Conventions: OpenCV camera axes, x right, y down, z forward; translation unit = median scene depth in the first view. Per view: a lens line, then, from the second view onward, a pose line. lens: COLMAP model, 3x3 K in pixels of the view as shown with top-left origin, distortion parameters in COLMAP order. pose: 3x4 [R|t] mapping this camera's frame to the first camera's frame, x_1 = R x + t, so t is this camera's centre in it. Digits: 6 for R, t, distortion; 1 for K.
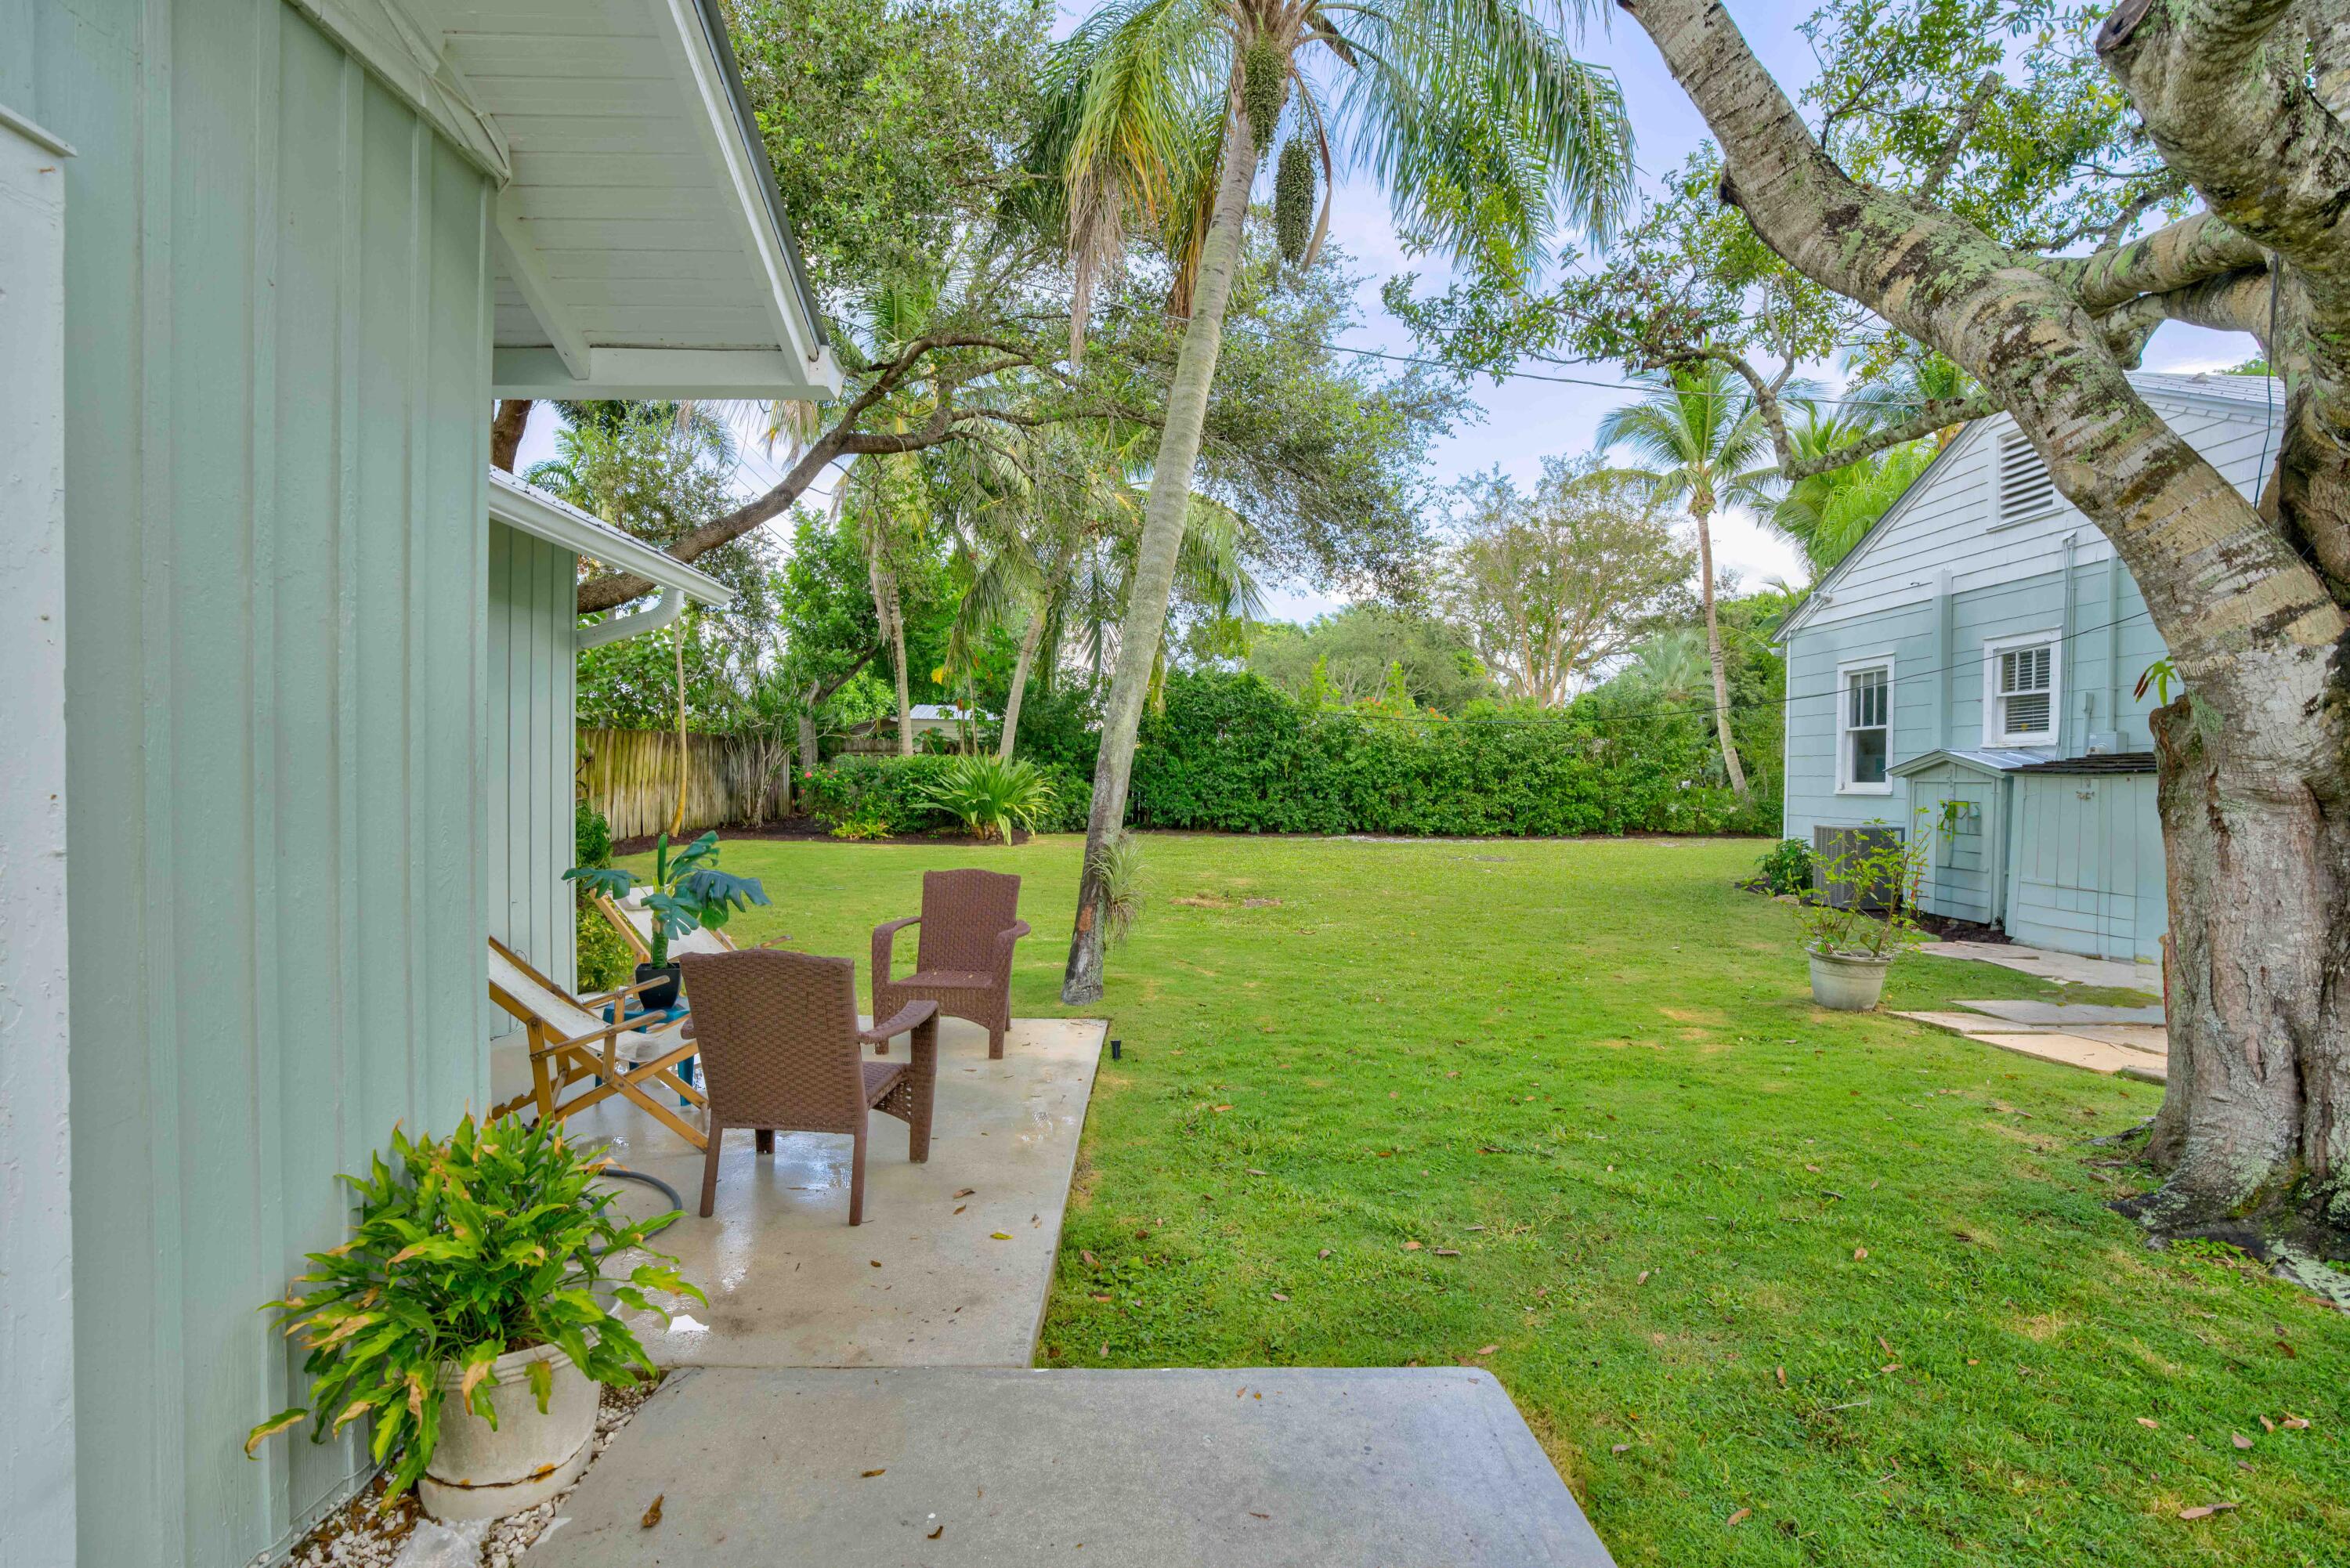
lens RADIAL K [[1090.7, 0, 1159.1], [0, 1090.7, 778.3], [0, 0, 1]] dist [-0.065032, 0.024660]
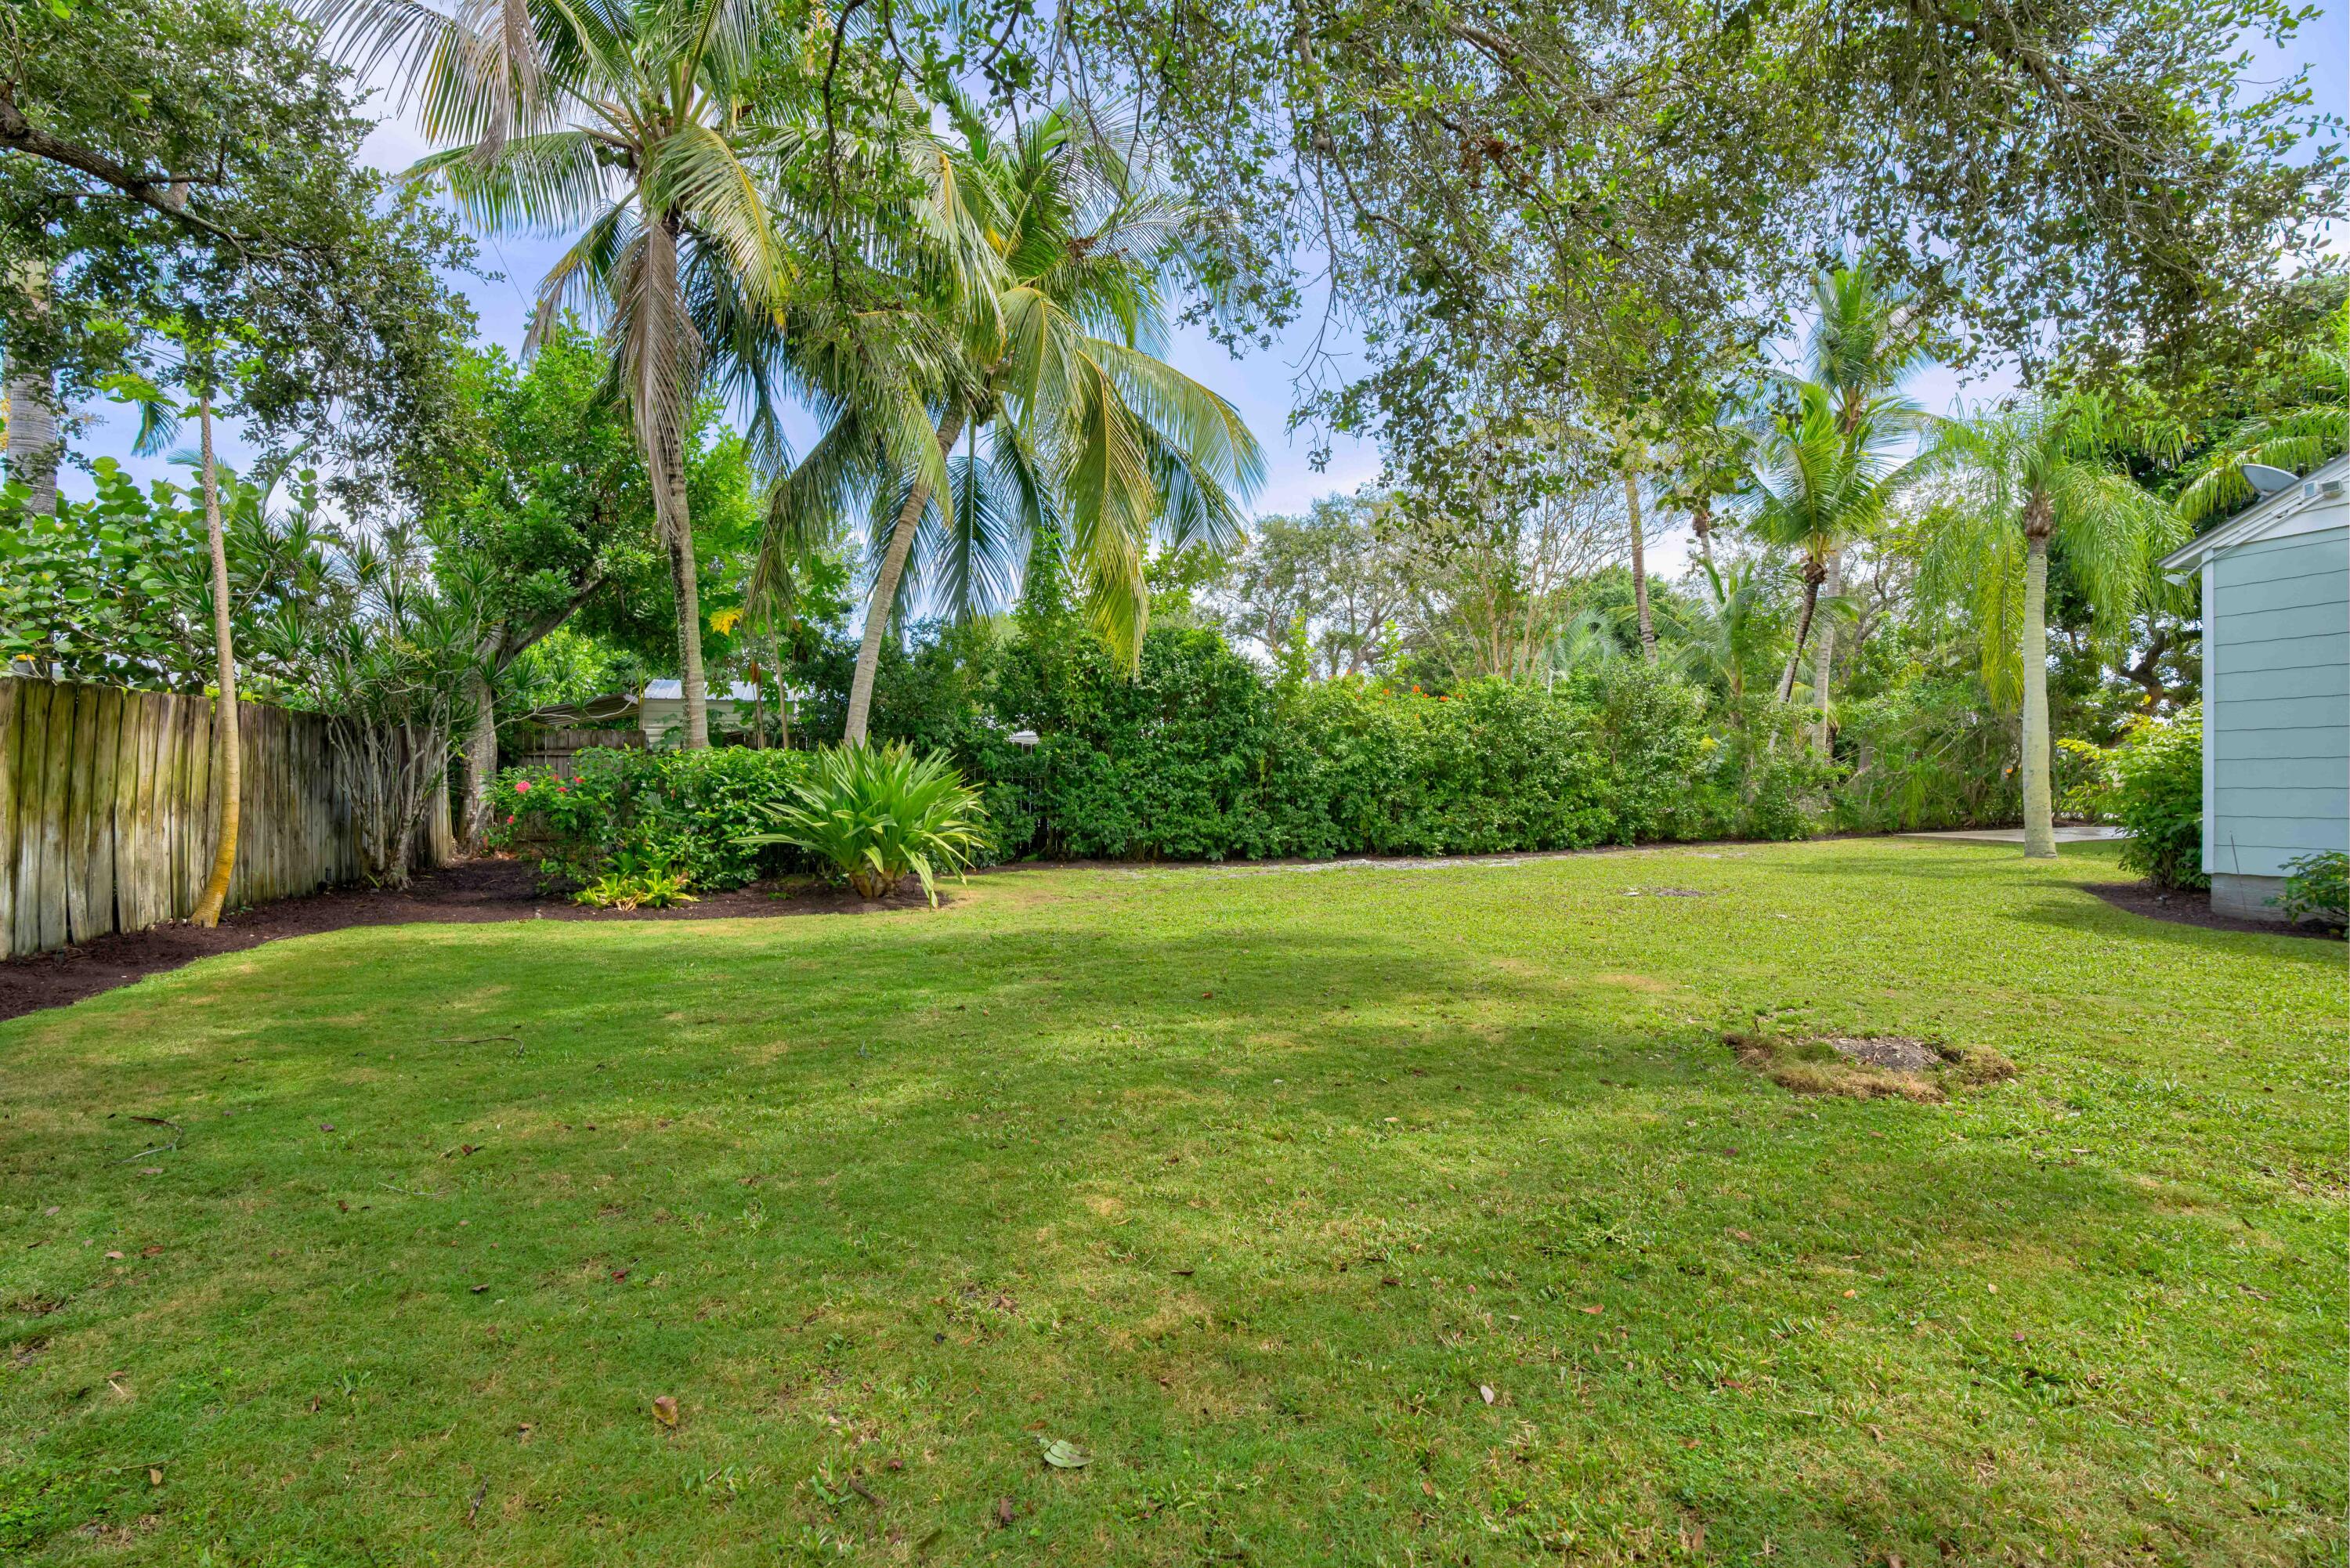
lens RADIAL K [[1090.7, 0, 1174.1], [0, 1090.7, 773.2], [0, 0, 1]] dist [-0.065032, 0.024660]
pose [[0.947547, -0.013129, 0.319346, -0.160534], [0.017034, 0.999810, -0.009441, 0.000099], [-0.319162, 0.014385, 0.947591, 0.352423]]
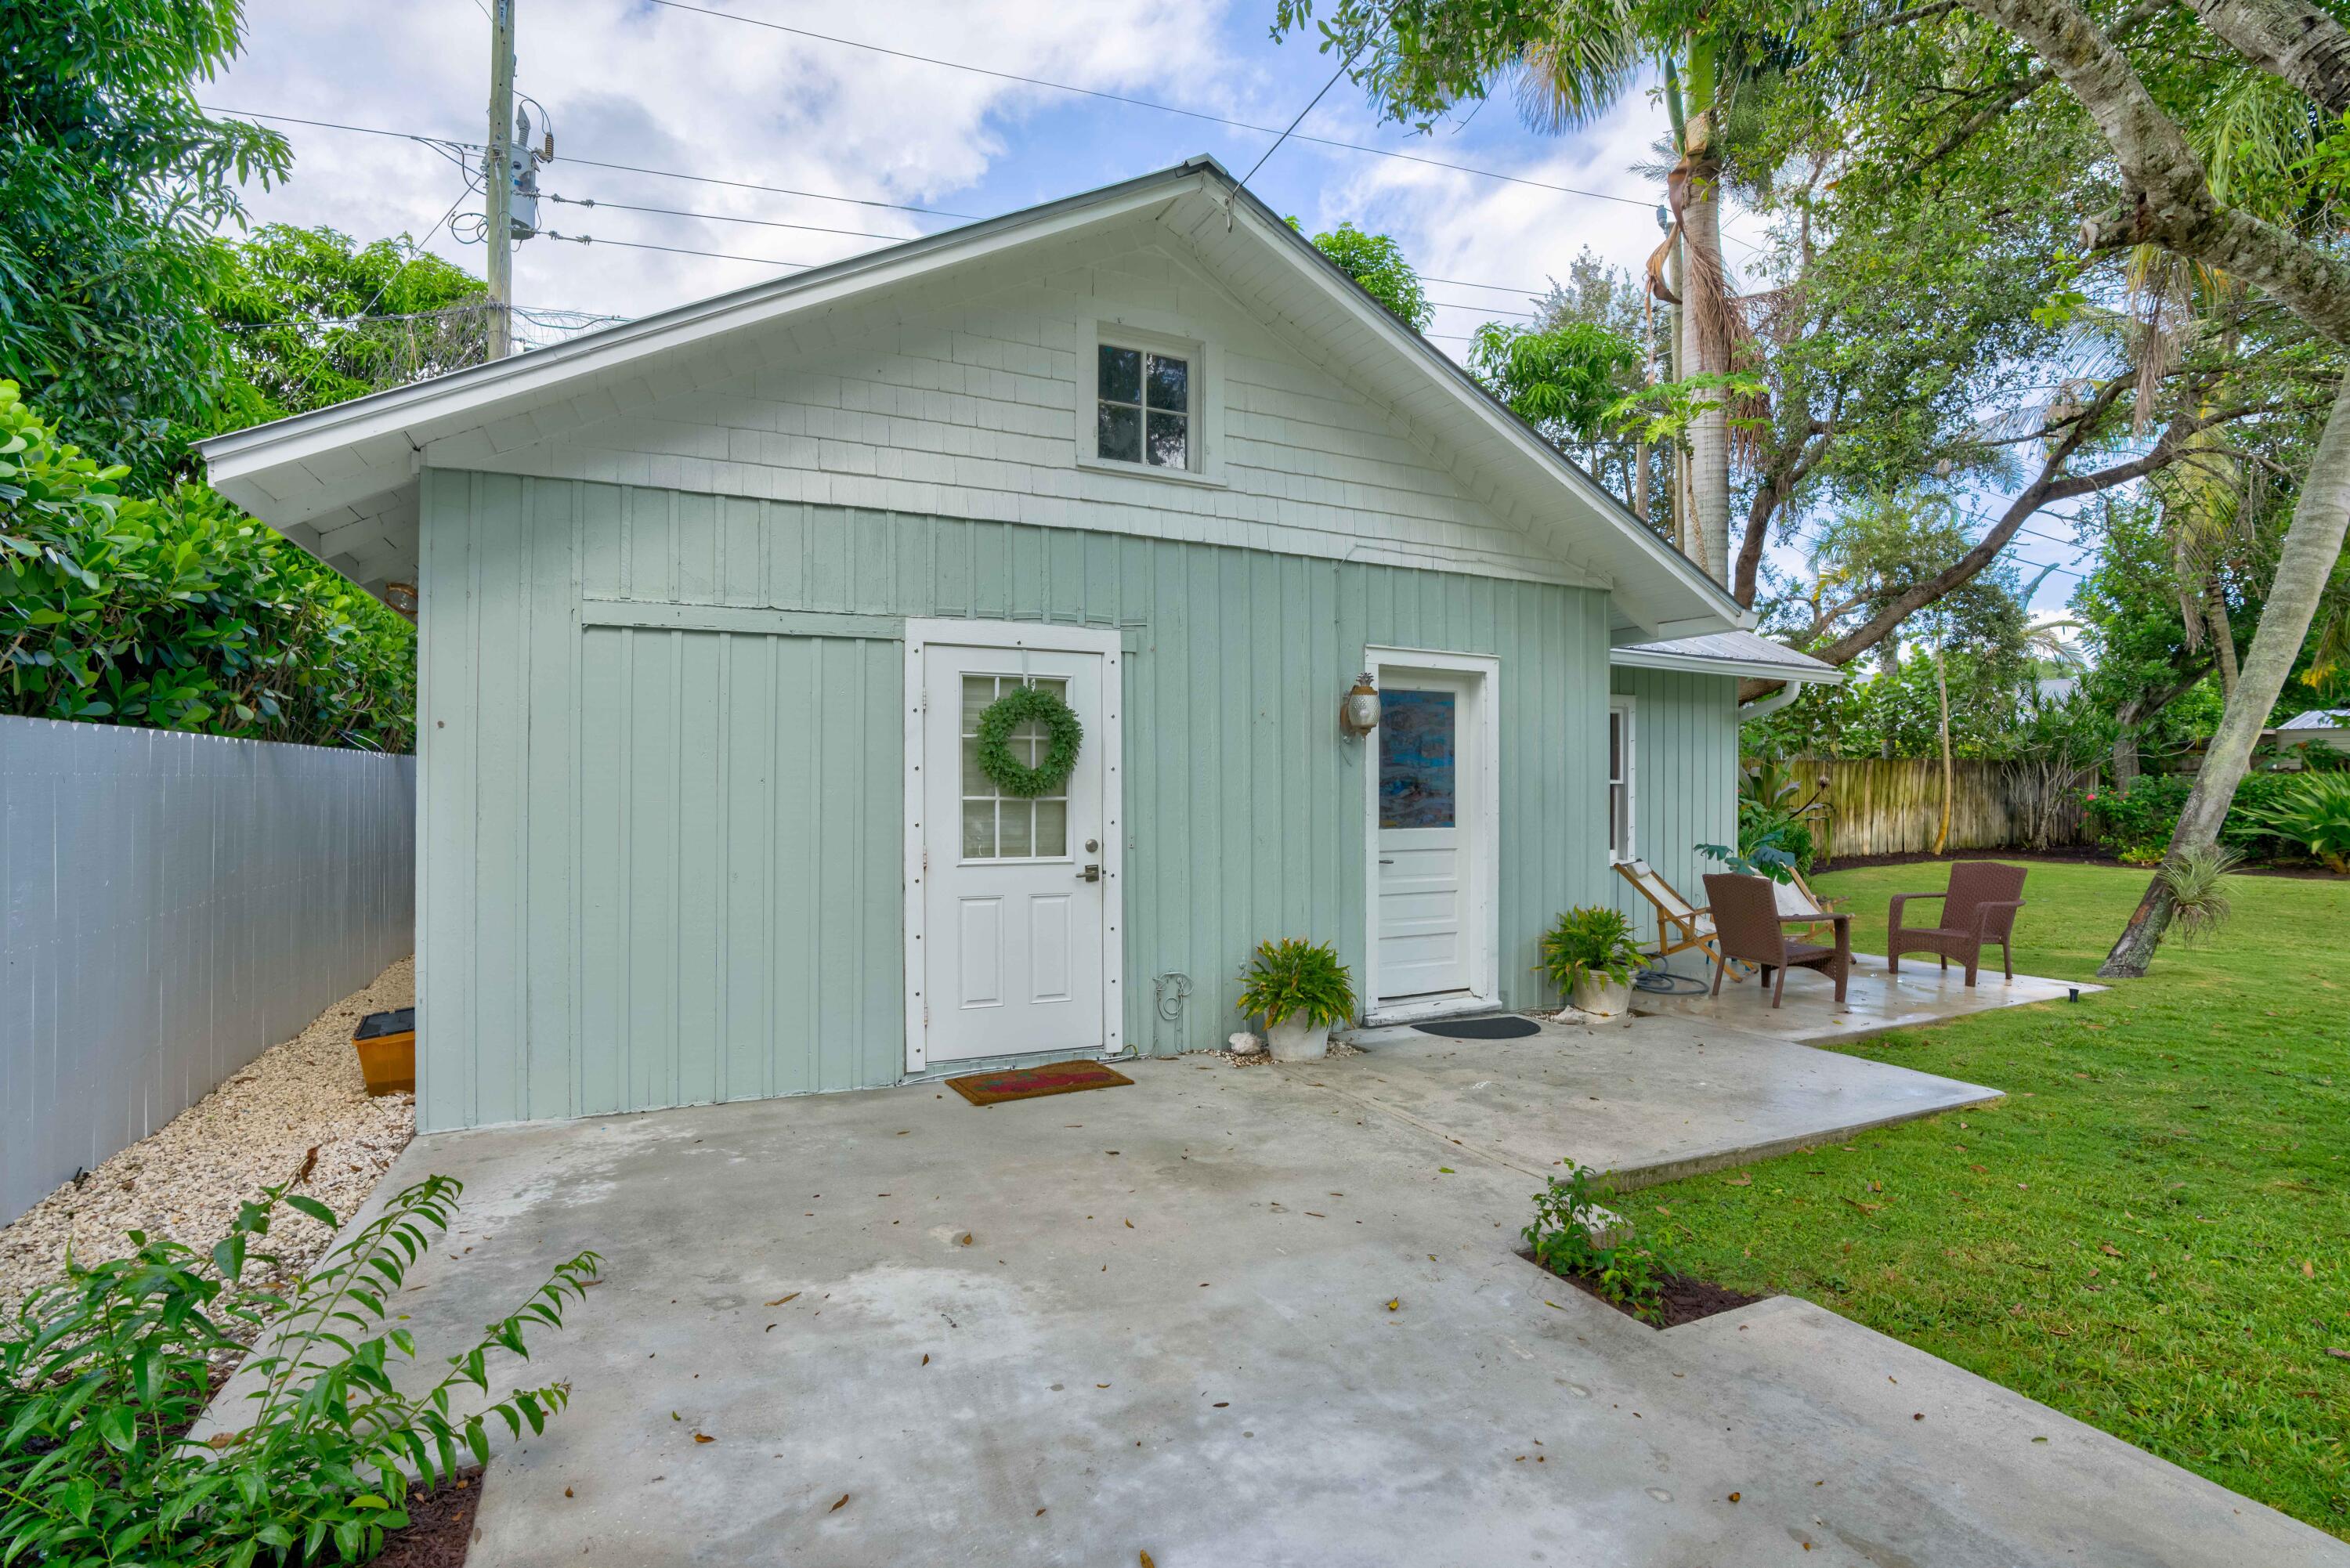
lens RADIAL K [[1090.7, 0, 1148.5], [0, 1090.7, 778.1], [0, 0, 1]] dist [-0.065032, 0.024660]
pose [[0.411319, -0.021663, -0.911234, 0.163106], [-0.000035, 0.999717, -0.023782, 0.001602], [0.911491, 0.009814, 0.411202, -0.144025]]
